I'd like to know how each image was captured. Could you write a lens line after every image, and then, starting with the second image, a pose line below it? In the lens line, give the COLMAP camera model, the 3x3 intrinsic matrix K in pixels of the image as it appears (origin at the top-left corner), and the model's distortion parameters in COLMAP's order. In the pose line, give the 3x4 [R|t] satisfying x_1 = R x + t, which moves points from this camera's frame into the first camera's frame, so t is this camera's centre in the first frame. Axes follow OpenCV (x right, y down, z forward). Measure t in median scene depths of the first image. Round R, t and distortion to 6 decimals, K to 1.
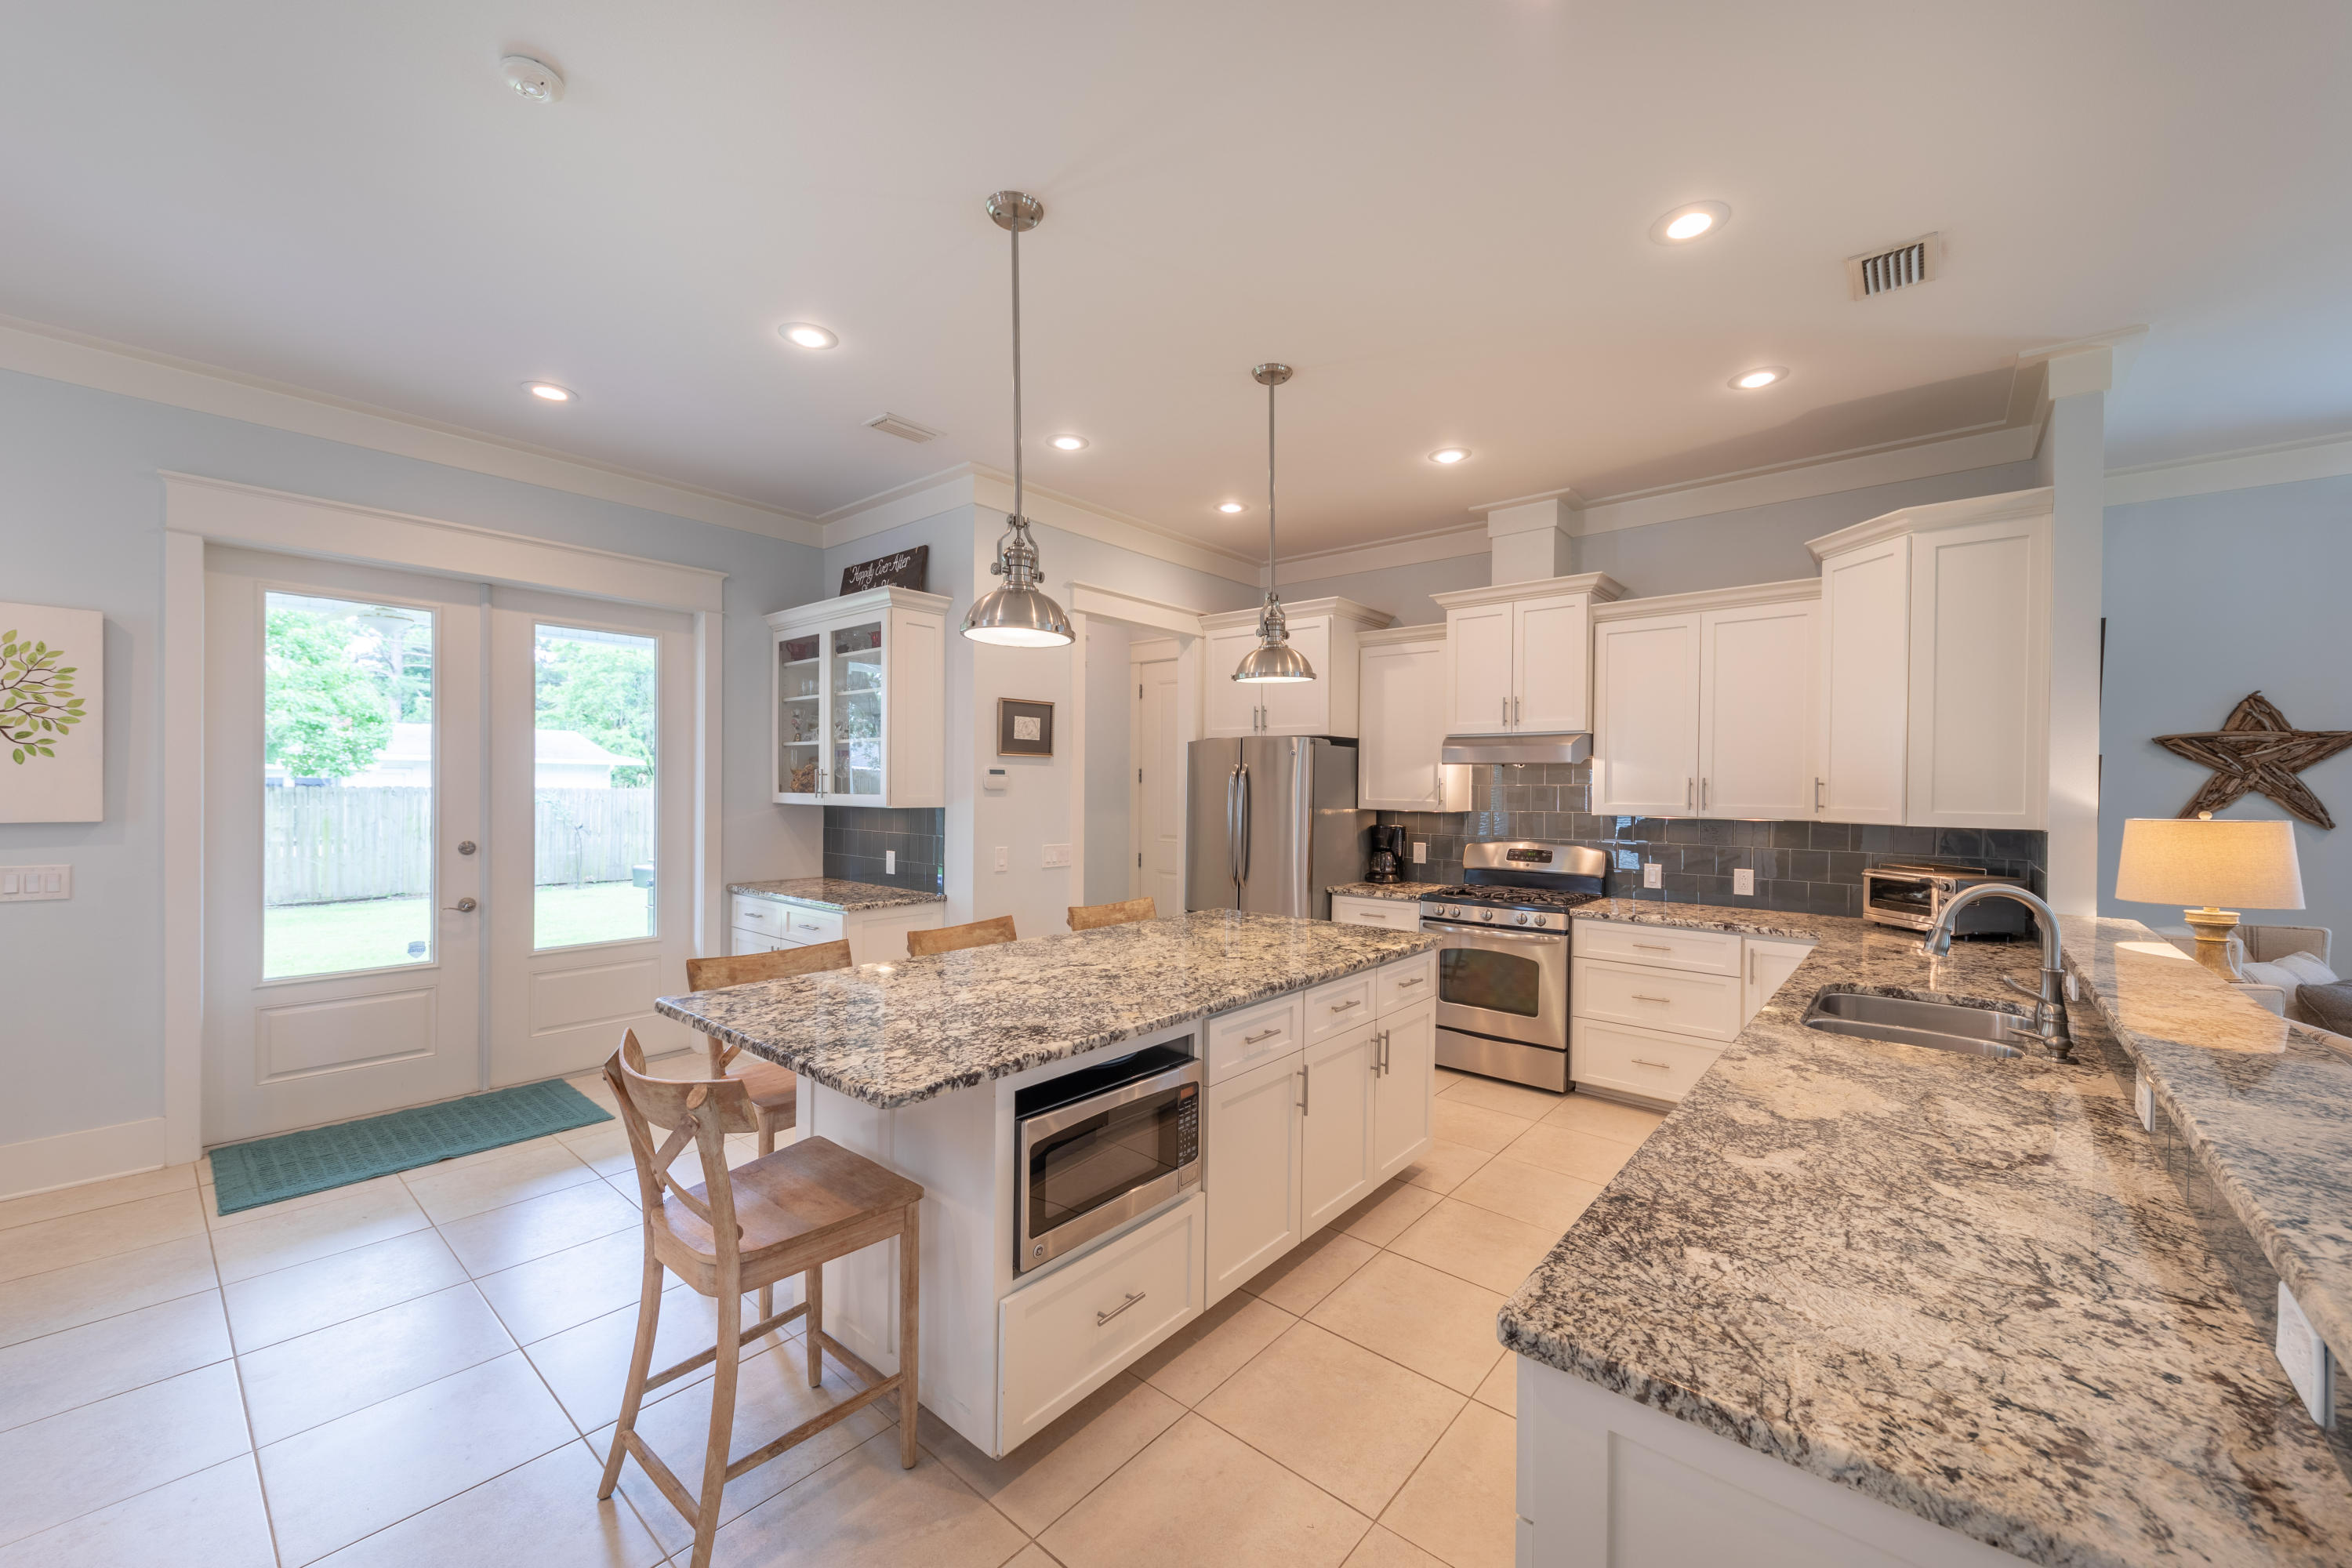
lens RADIAL K [[895.4, 0, 1173.8], [0, 895.4, 790.1], [0, 0, 1]] dist [0.006565, -0.000931]
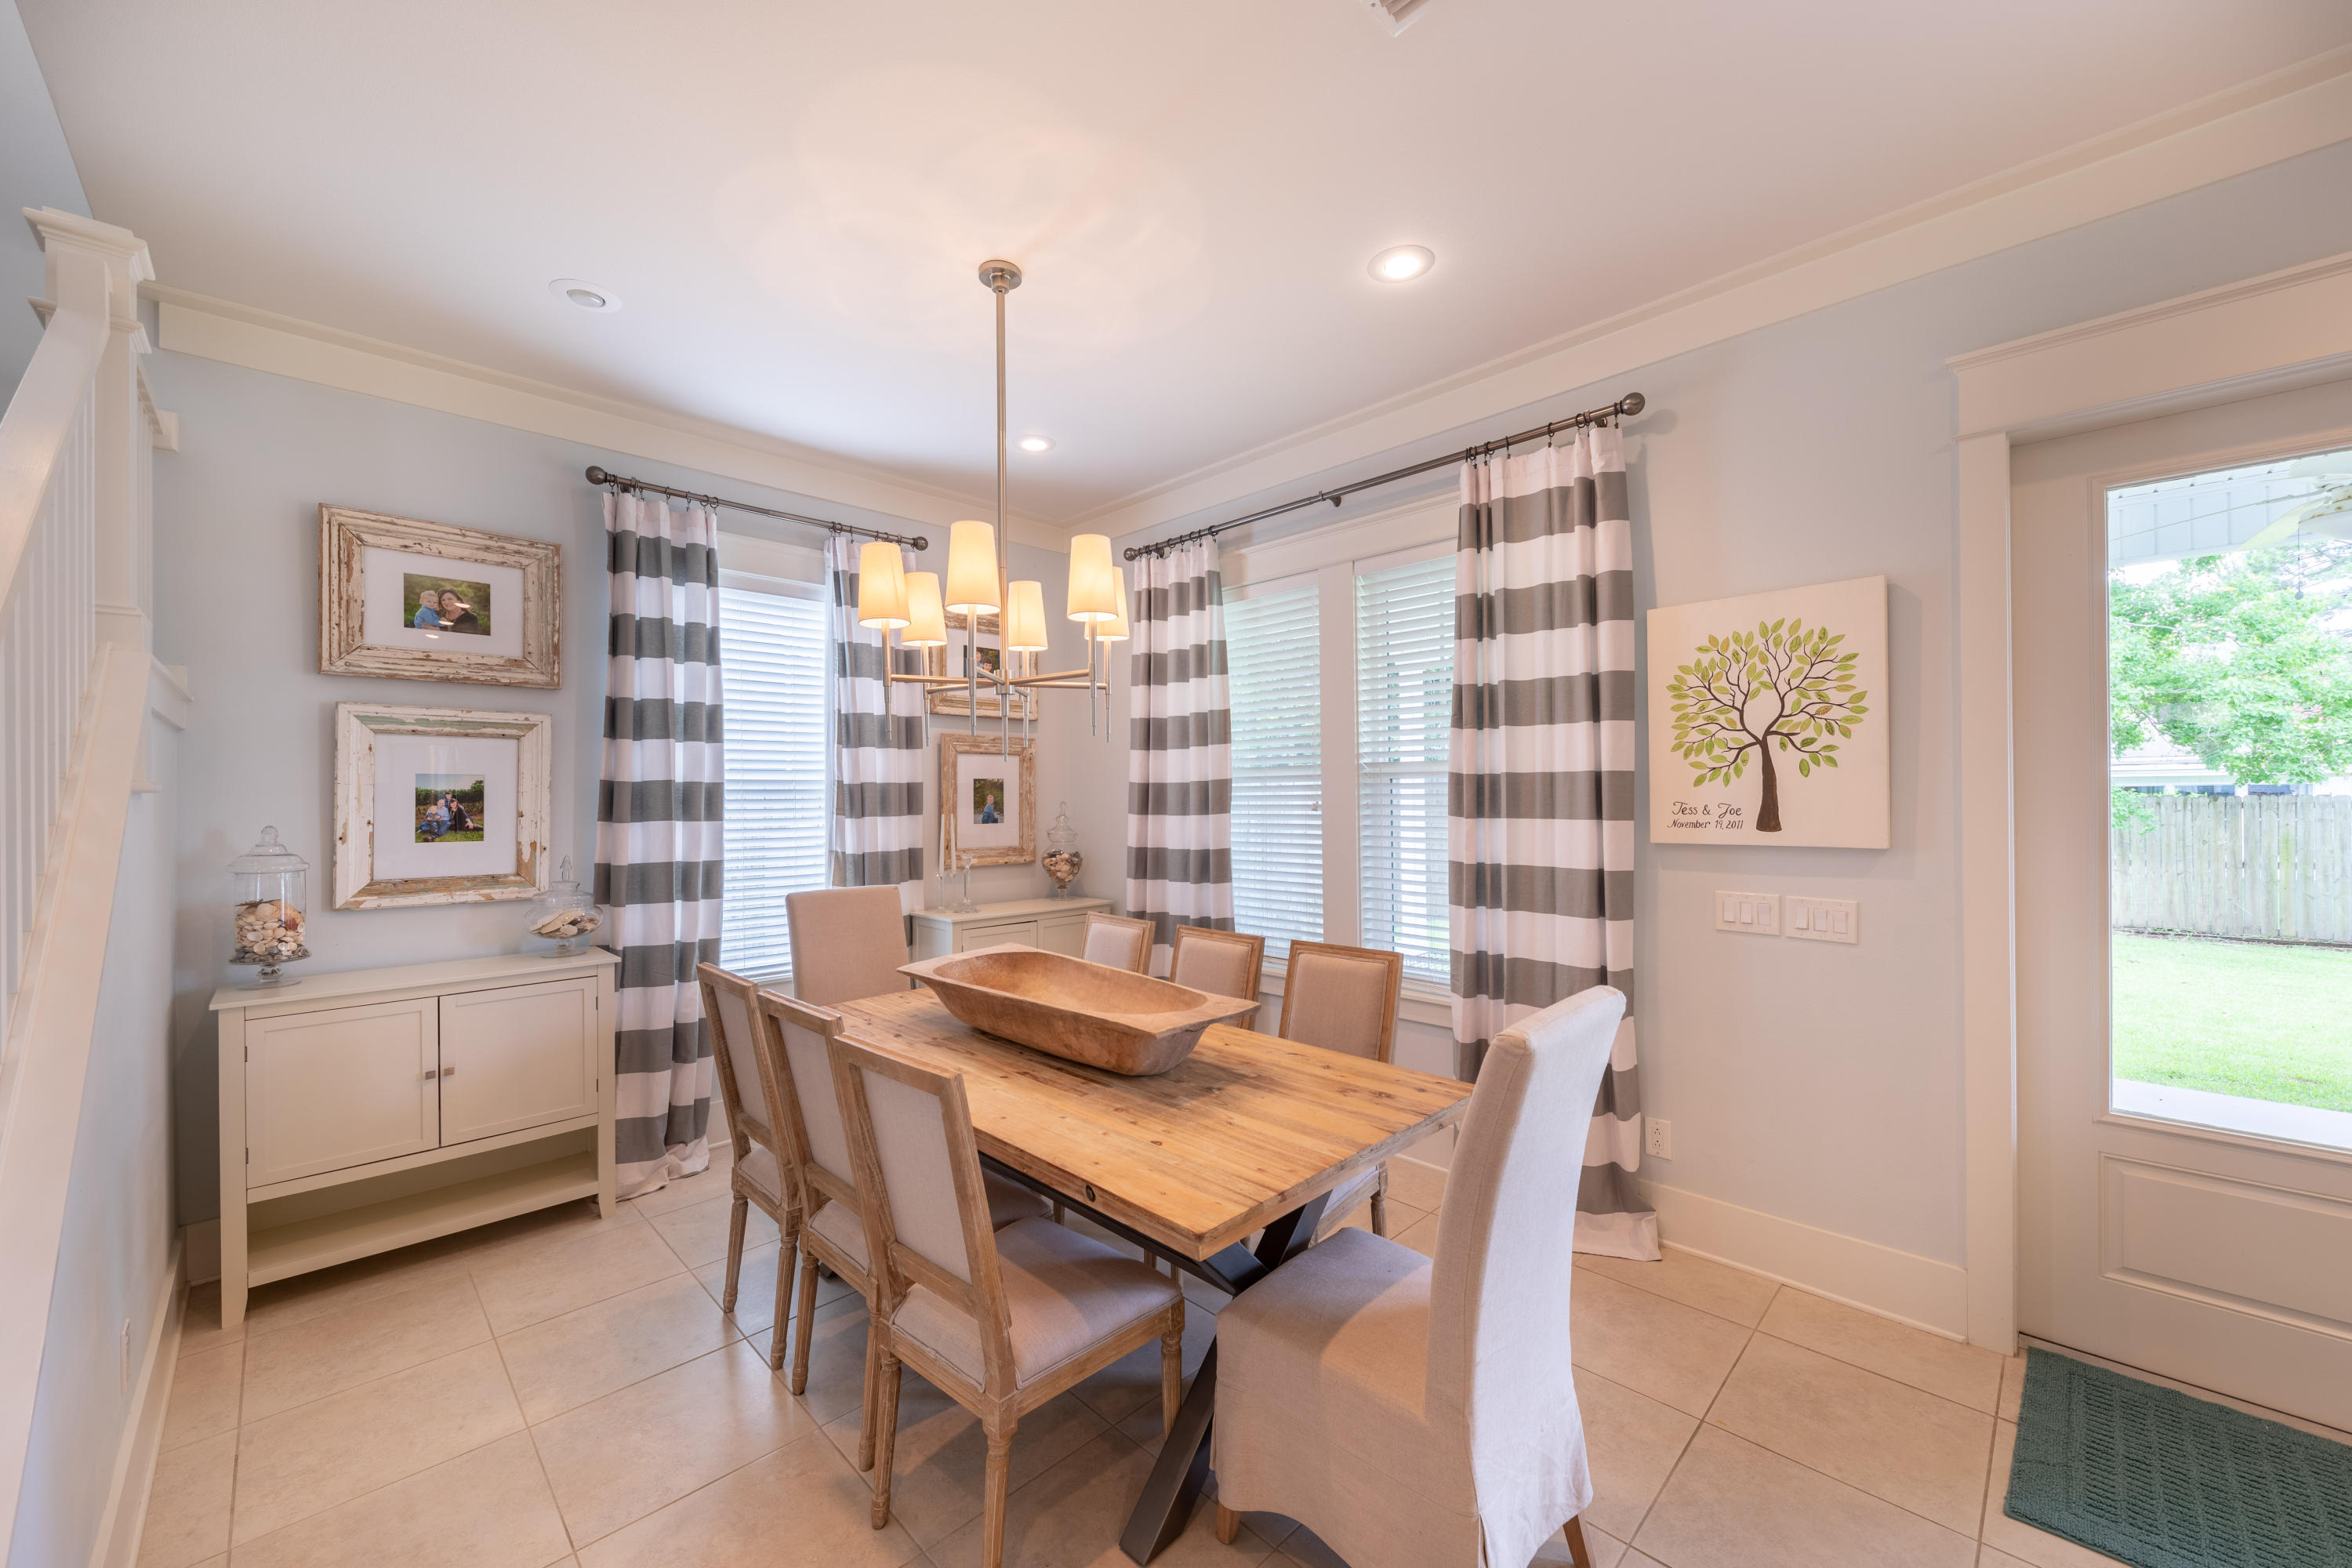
lens RADIAL K [[895.4, 0, 1186.2], [0, 895.4, 799.1], [0, 0, 1]] dist [0.006565, -0.000931]
pose [[-0.074862, -0.005878, -0.997177, -0.307075], [0.005800, 0.999963, -0.006330, -0.004865], [0.997177, -0.006258, -0.074825, 0.372576]]
